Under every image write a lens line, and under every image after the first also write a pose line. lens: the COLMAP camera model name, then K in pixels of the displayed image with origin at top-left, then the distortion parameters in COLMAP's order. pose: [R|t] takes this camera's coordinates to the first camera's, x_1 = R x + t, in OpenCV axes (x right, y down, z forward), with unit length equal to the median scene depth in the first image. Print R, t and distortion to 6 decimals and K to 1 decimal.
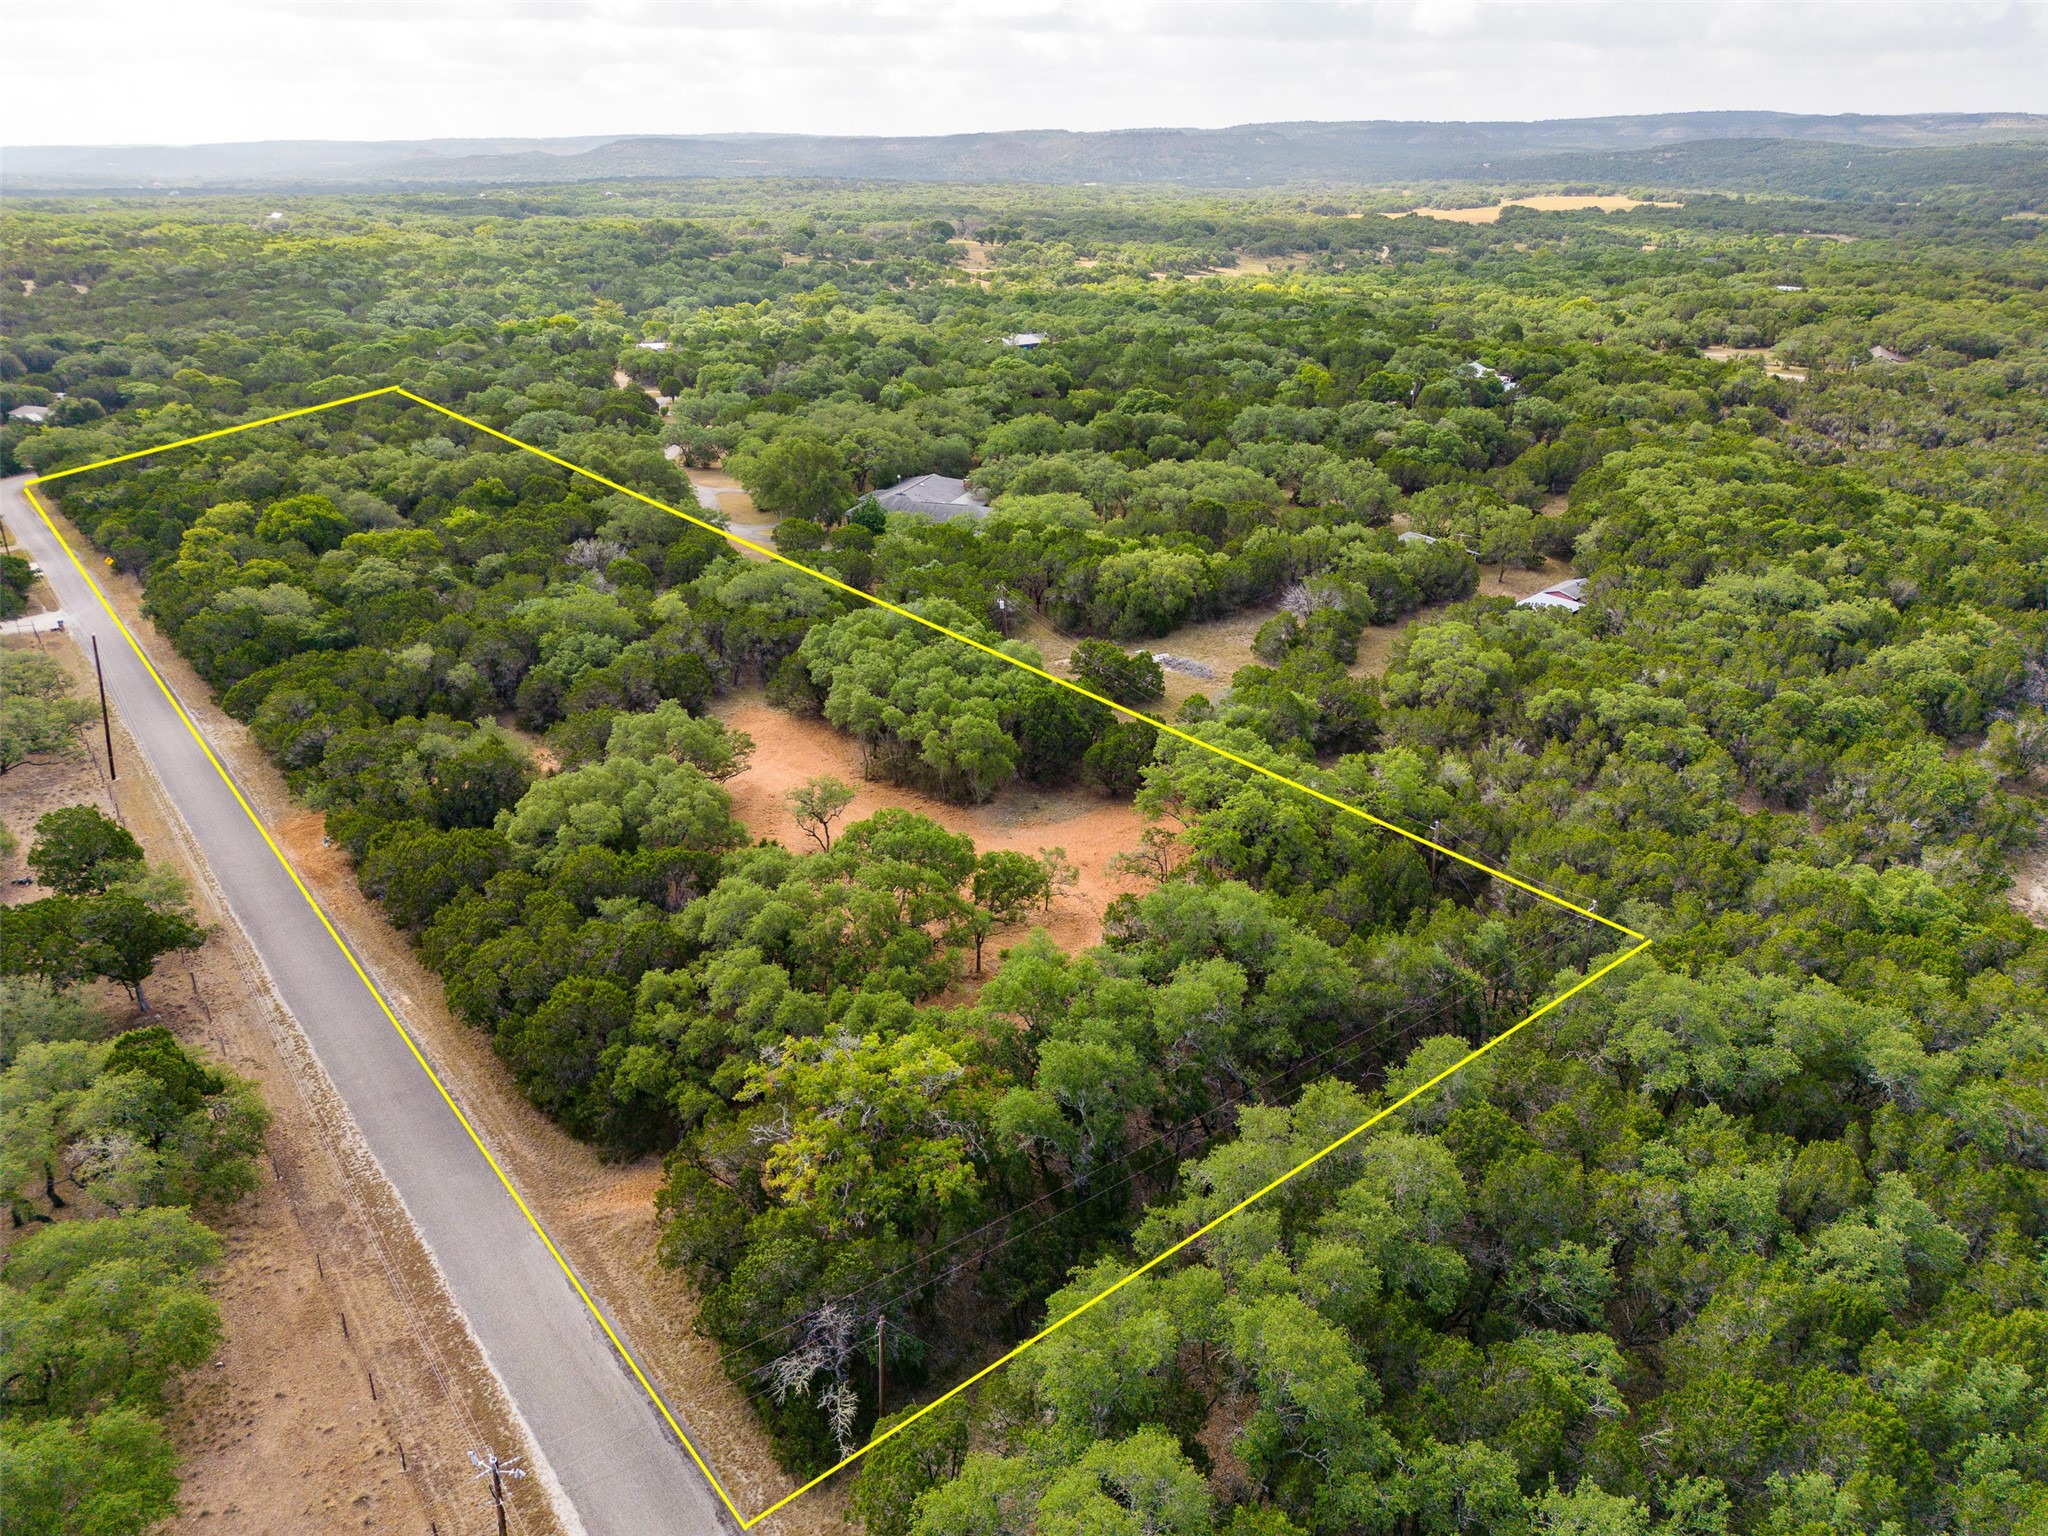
lens RADIAL K [[1410.9, 0, 1029.4], [0, 1410.9, 772.1], [0, 0, 1]] dist [0.081339, -0.078056]
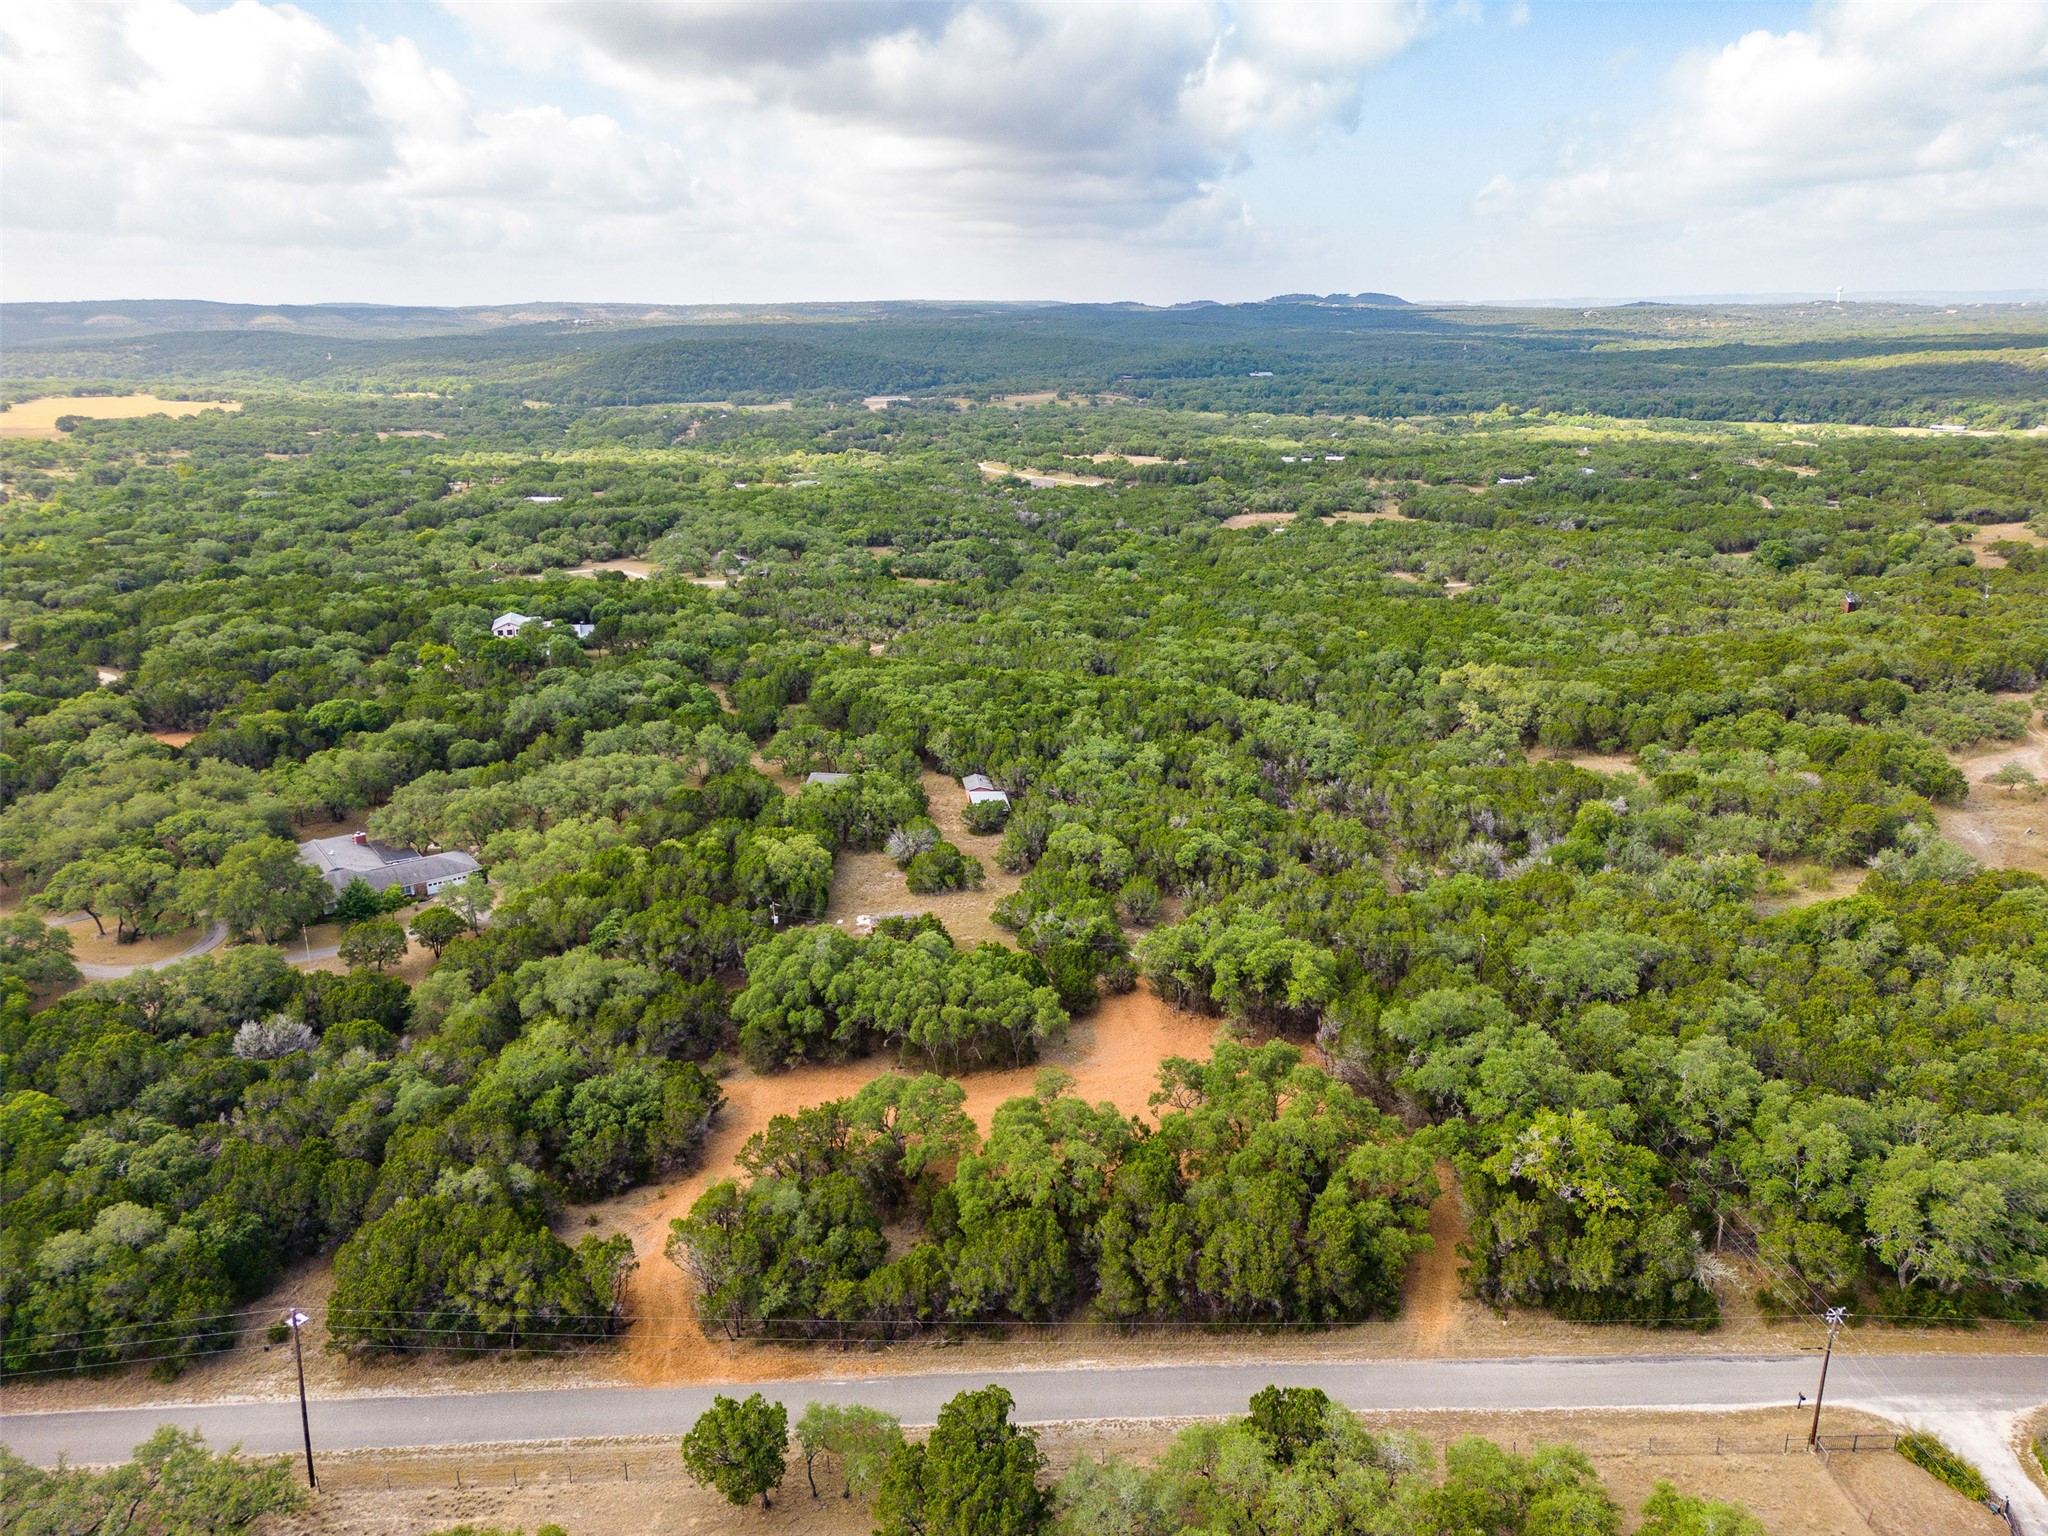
lens RADIAL K [[1410.9, 0, 1029.4], [0, 1410.9, 772.1], [0, 0, 1]] dist [0.081339, -0.078056]
pose [[0.597993, -0.244927, 0.763161, -0.660069], [0.331850, 0.942378, 0.042416, -0.192144], [-0.729575, 0.227891, 0.644814, 0.097707]]
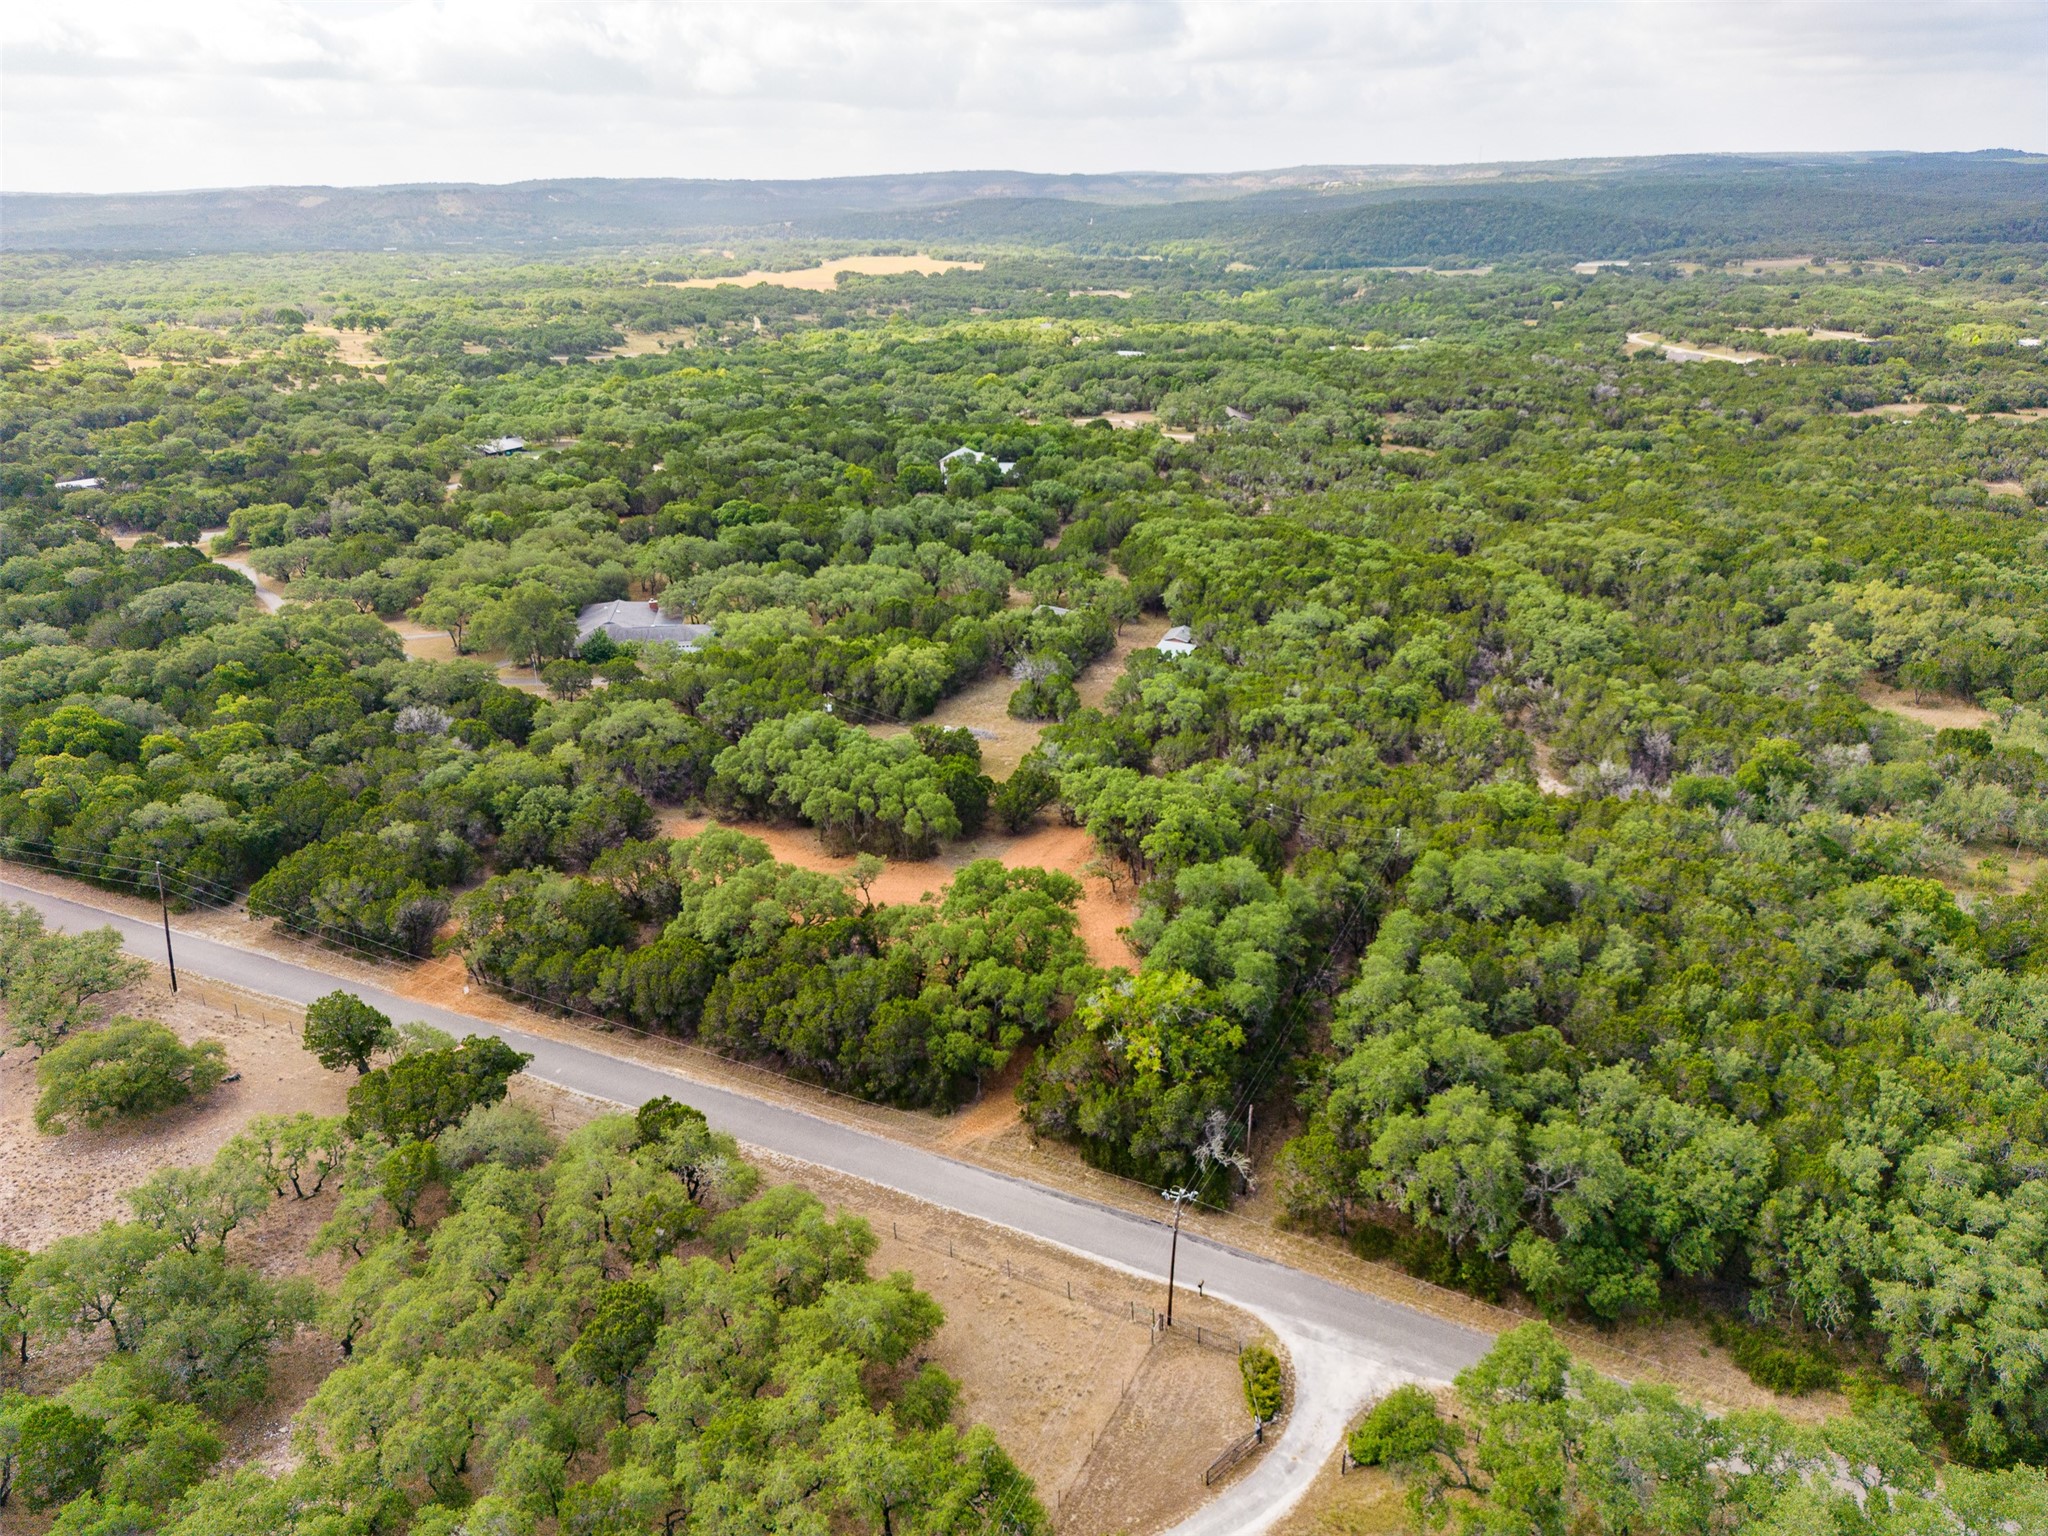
lens RADIAL K [[1410.9, 0, 1029.4], [0, 1410.9, 772.1], [0, 0, 1]] dist [0.081339, -0.078056]
pose [[0.903190, -0.169915, 0.394178, -0.329128], [0.183410, 0.983030, 0.003493, -0.031847], [-0.388083, 0.069141, 0.919027, -0.195070]]
